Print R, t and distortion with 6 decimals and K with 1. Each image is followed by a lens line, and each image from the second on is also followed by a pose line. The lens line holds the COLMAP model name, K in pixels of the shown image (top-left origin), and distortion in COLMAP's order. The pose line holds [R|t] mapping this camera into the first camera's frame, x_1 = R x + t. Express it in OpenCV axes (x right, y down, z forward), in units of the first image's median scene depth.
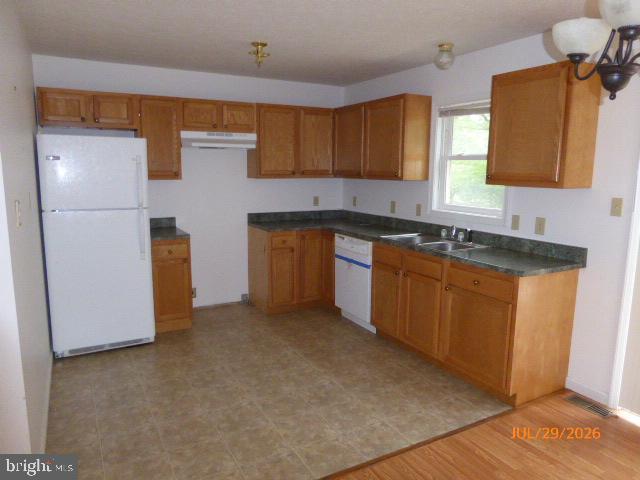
lens RADIAL K [[461.6, 0, 320.5], [0, 461.6, 241.5], [0, 0, 1]] dist [-0.058021, -0.000445]
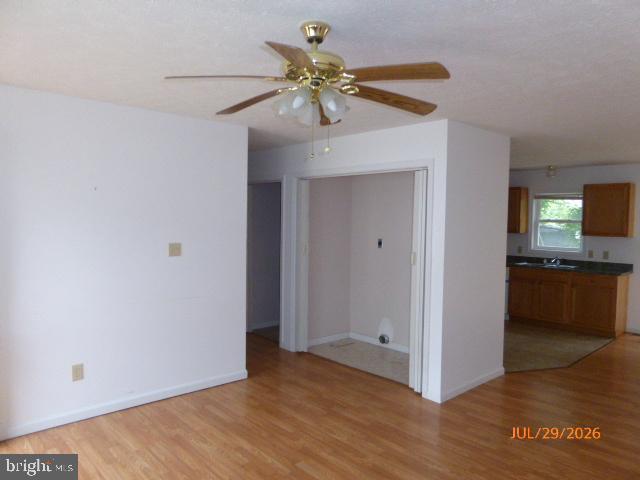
lens RADIAL K [[461.6, 0, 319.4], [0, 461.6, 239.0], [0, 0, 1]] dist [-0.058021, -0.000445]
pose [[0.971047, -0.004929, 0.238838, -1.229528], [0.030344, 0.994234, -0.102849, 0.061597], [-0.236954, 0.107119, 0.965597, -0.667328]]
